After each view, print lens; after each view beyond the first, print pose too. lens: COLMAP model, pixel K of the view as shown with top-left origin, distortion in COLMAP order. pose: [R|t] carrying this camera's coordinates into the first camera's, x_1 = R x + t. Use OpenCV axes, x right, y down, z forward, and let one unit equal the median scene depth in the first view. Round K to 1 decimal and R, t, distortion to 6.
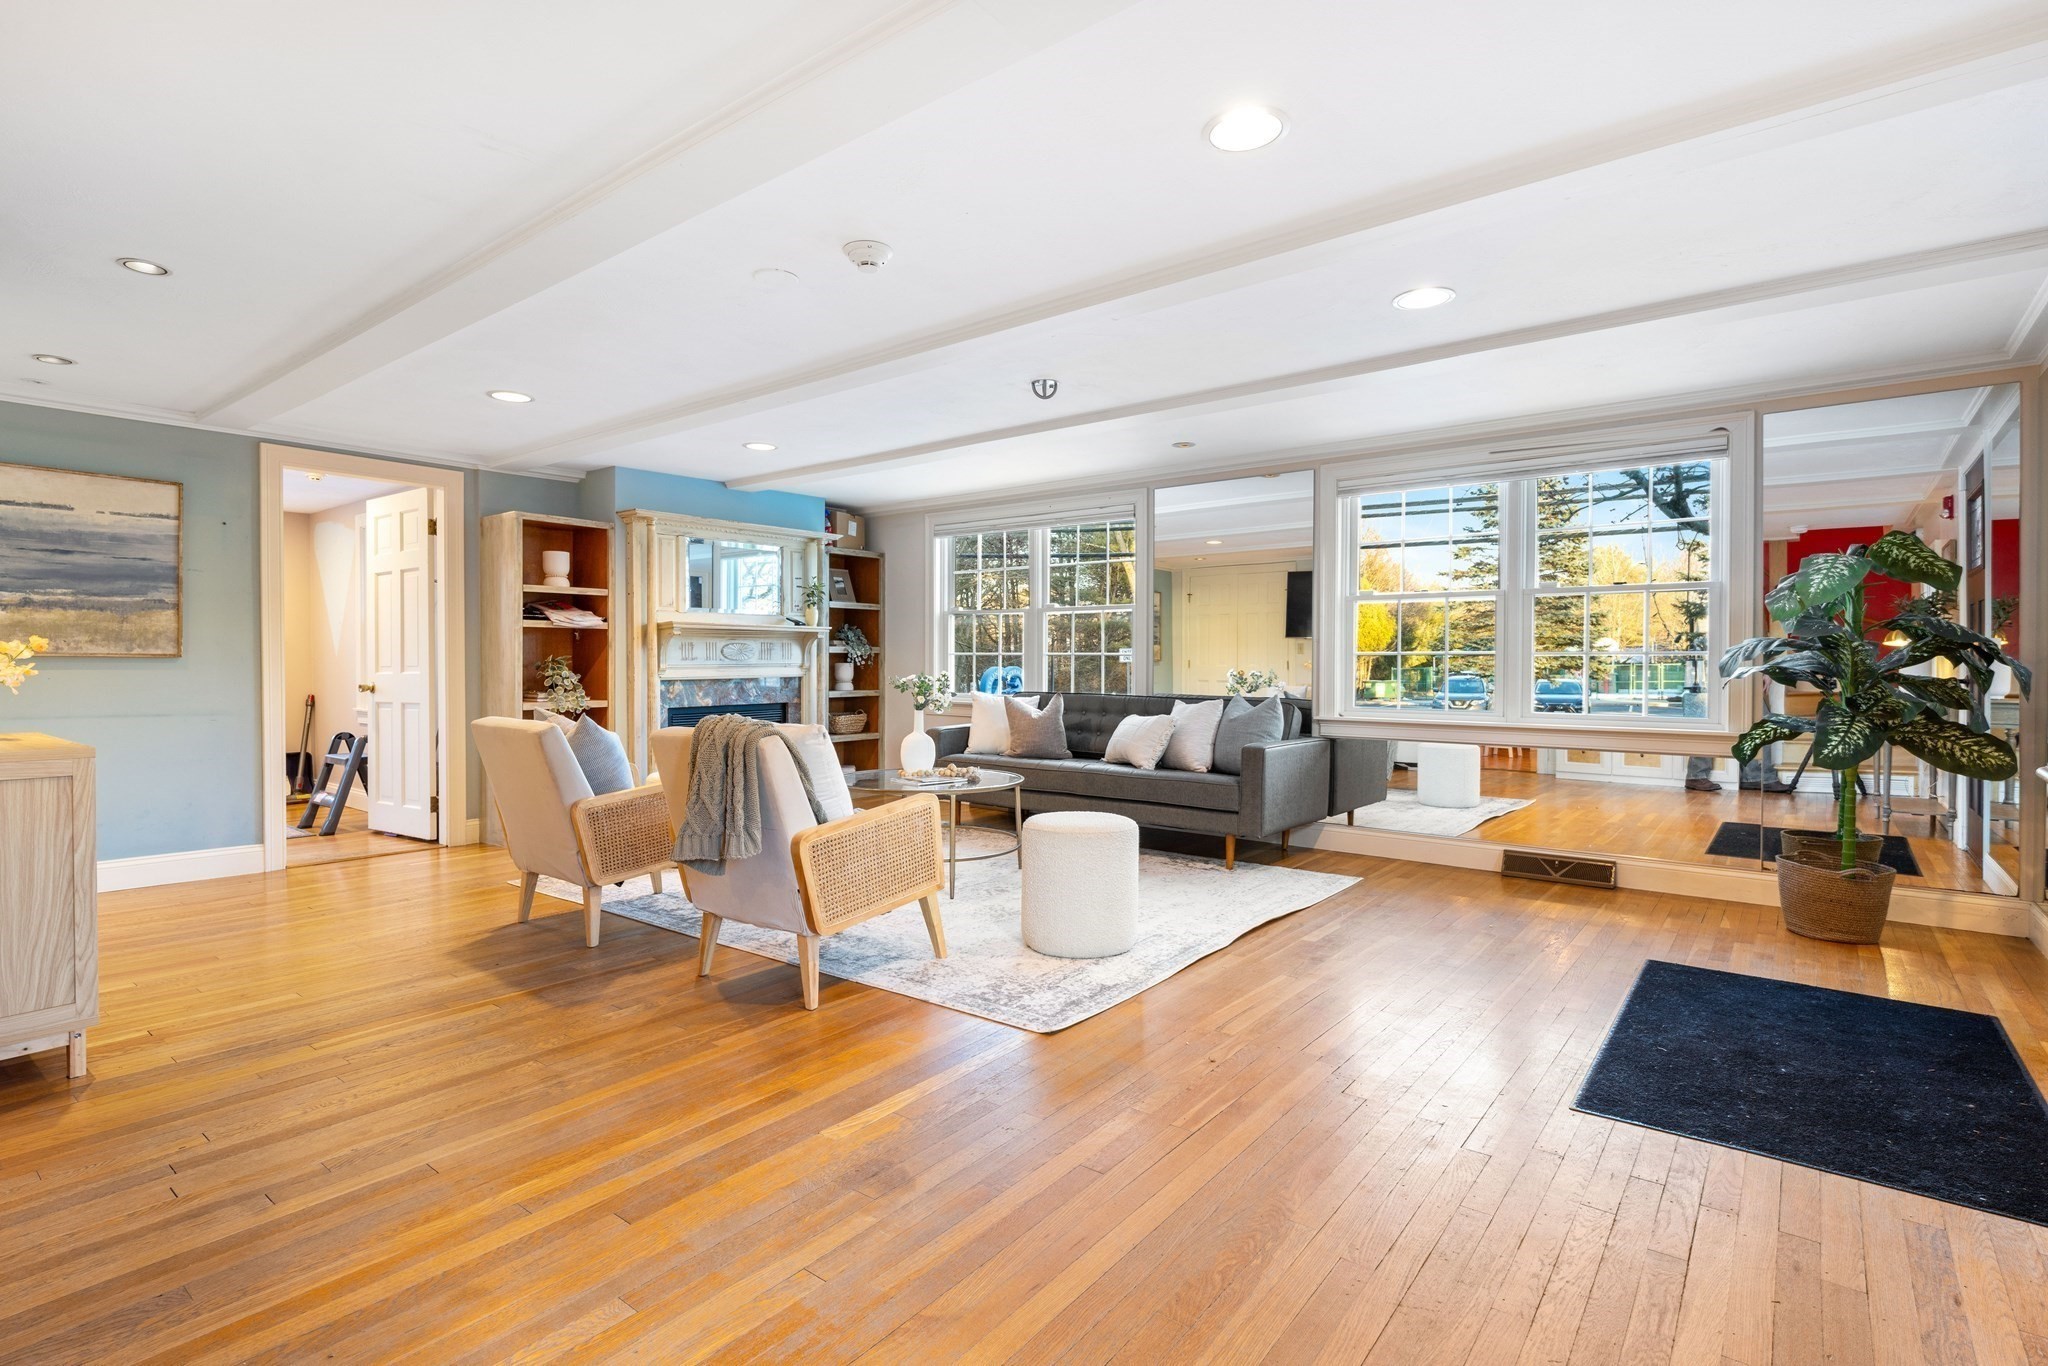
lens RADIAL K [[948.7, 0, 1030.5], [0, 948.7, 675.1], [0, 0, 1]] dist [0.002971, 0.000098]
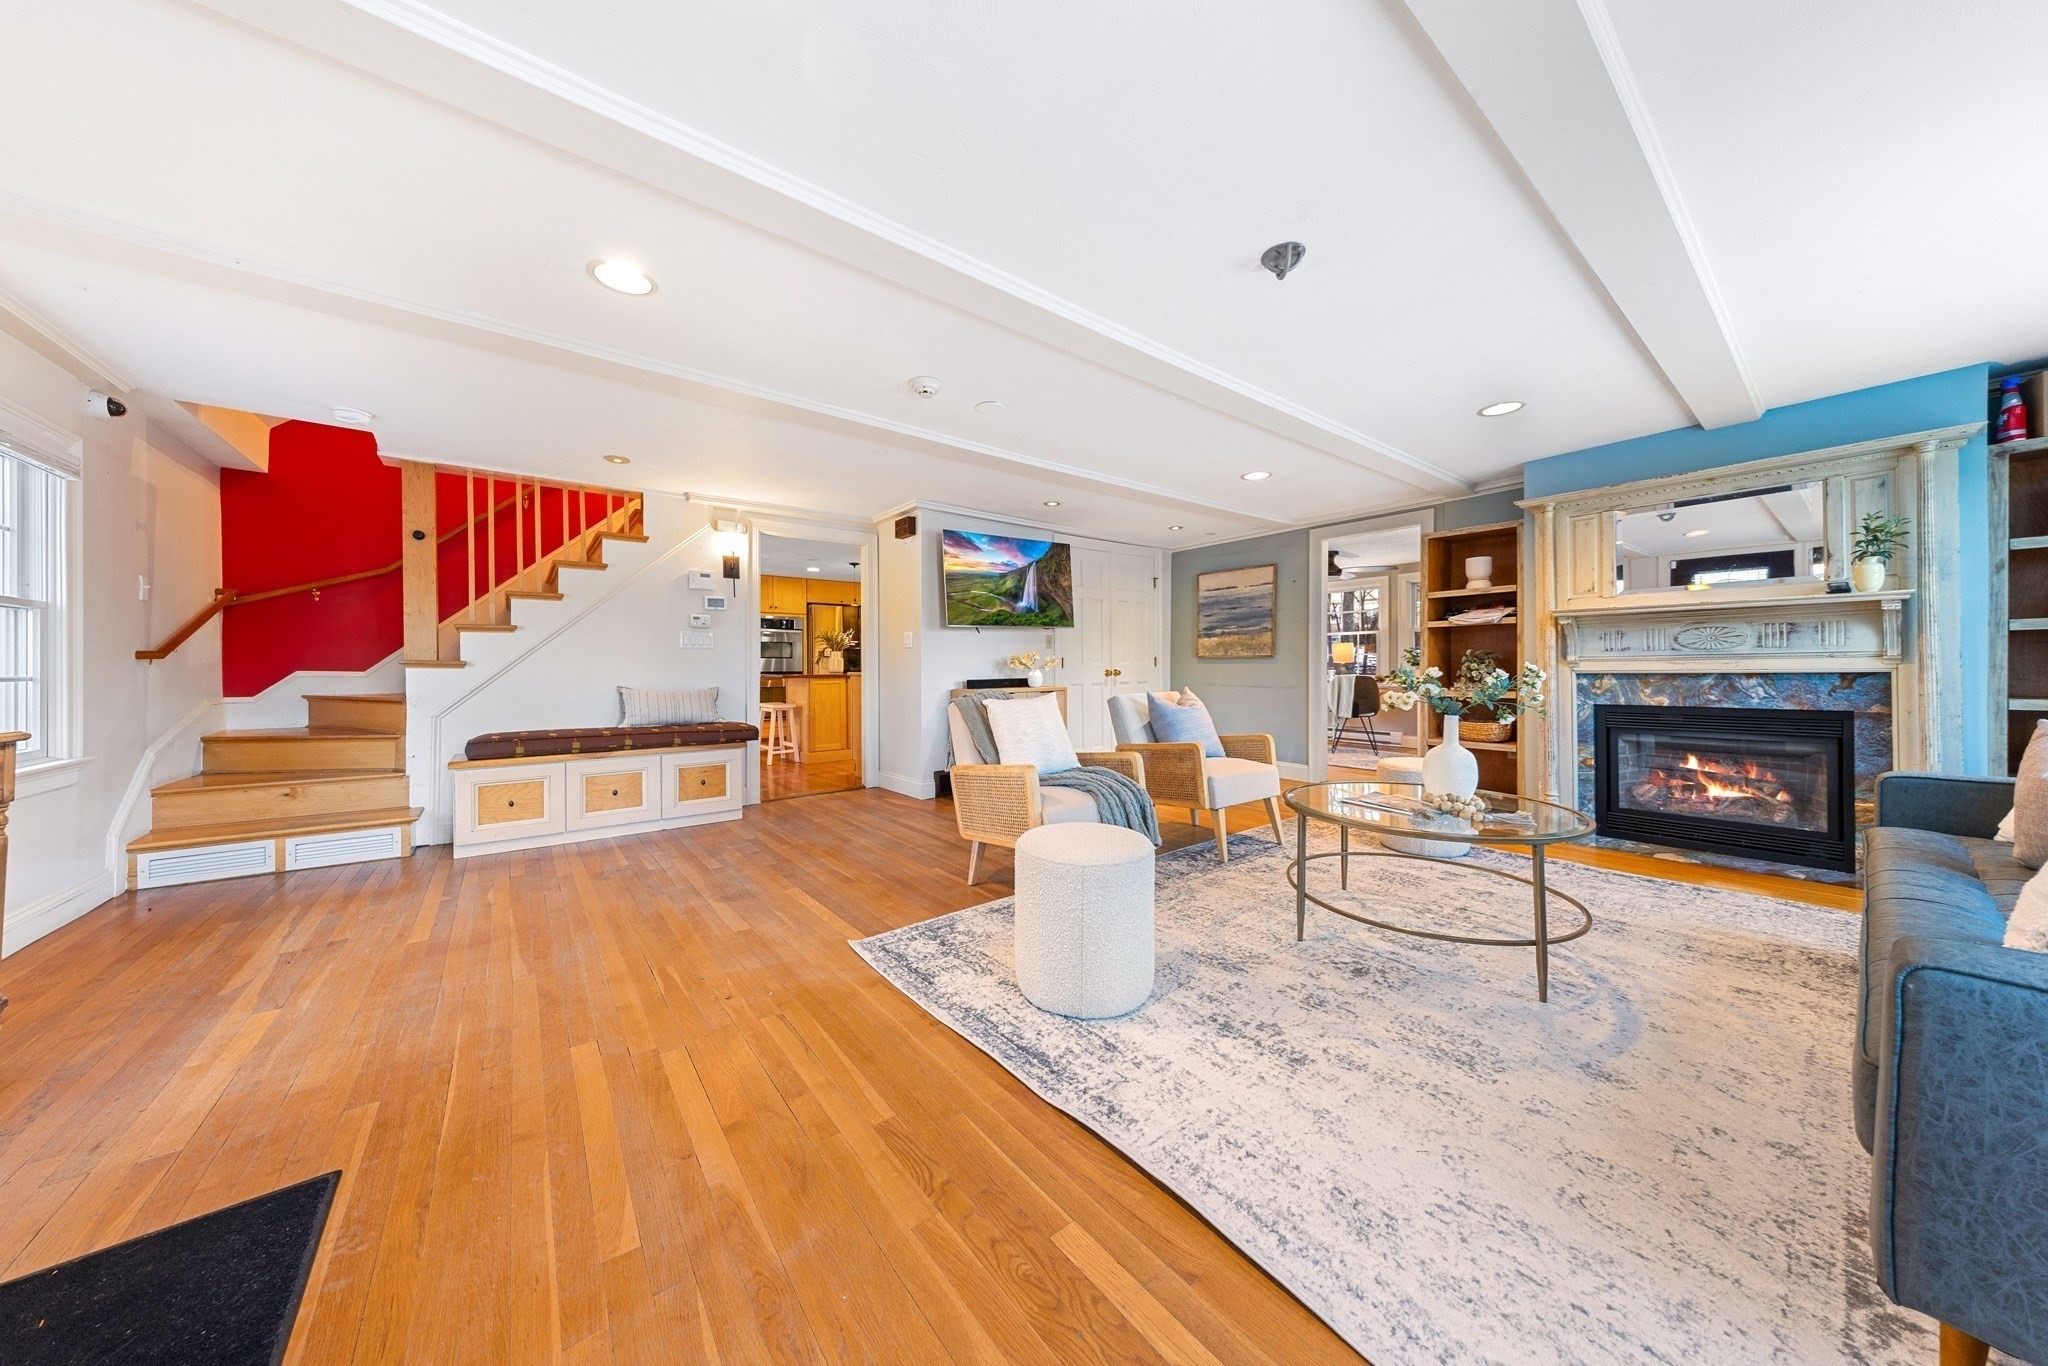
lens RADIAL K [[656.4, 0, 1029.9], [0, 656.4, 671.1], [0, 0, 1]] dist [0.000393, -0.000018]
pose [[-0.222655, 0.004801, -0.974885, 0.479774], [-0.008170, 0.999944, 0.006790, 0.004168], [0.974863, 0.009477, -0.222603, 0.835724]]
